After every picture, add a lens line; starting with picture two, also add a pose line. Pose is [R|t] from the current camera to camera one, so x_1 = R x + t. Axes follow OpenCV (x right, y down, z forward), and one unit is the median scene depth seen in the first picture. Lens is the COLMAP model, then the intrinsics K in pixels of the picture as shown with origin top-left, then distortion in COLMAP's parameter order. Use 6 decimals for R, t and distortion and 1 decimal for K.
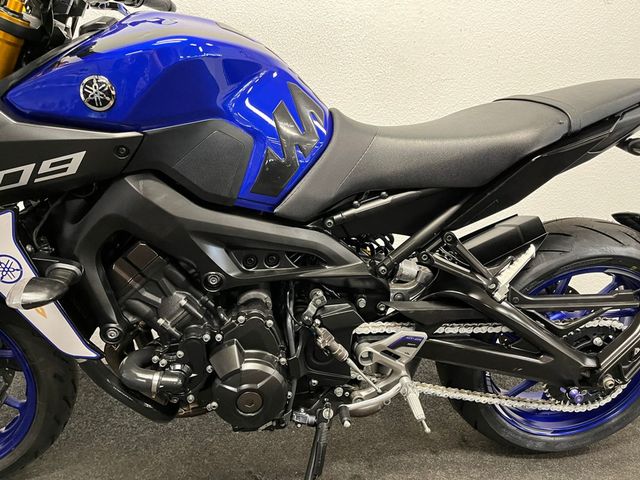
lens RADIAL K [[444.7, 0, 320.0], [0, 444.7, 240.0], [0, 0, 1]] dist [0.083586, -0.105038]
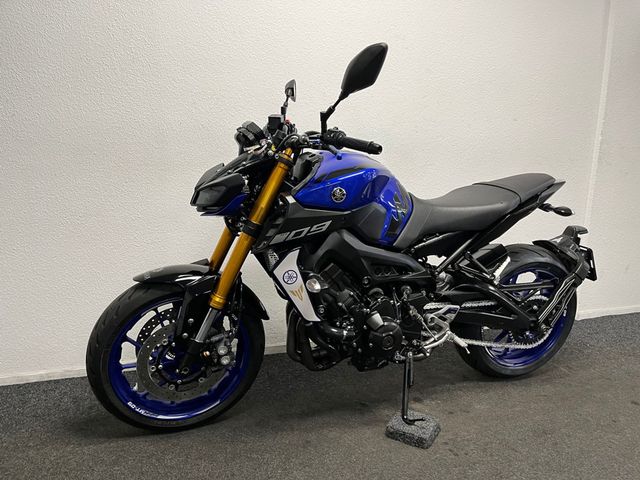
lens RADIAL K [[444.7, 0, 320.0], [0, 444.7, 240.0], [0, 0, 1]] dist [0.083586, -0.105038]
pose [[0.978077, -0.034161, 0.205423, -0.708542], [0.050279, 0.996008, -0.073760, 0.037676], [-0.202084, 0.082471, 0.975890, -0.753438]]
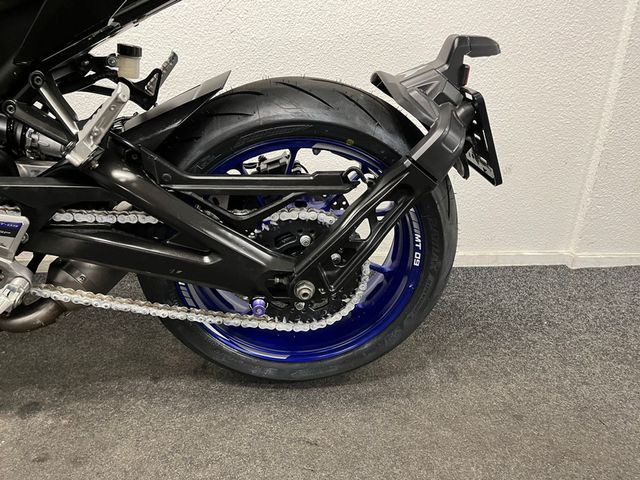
lens RADIAL K [[444.7, 0, 320.0], [0, 444.7, 240.0], [0, 0, 1]] dist [0.083586, -0.105038]
pose [[0.999662, 0.017893, -0.018856, 0.710060], [-0.015628, 0.993348, 0.114085, 0.148950], [0.020772, -0.113752, 0.993292, 0.272079]]
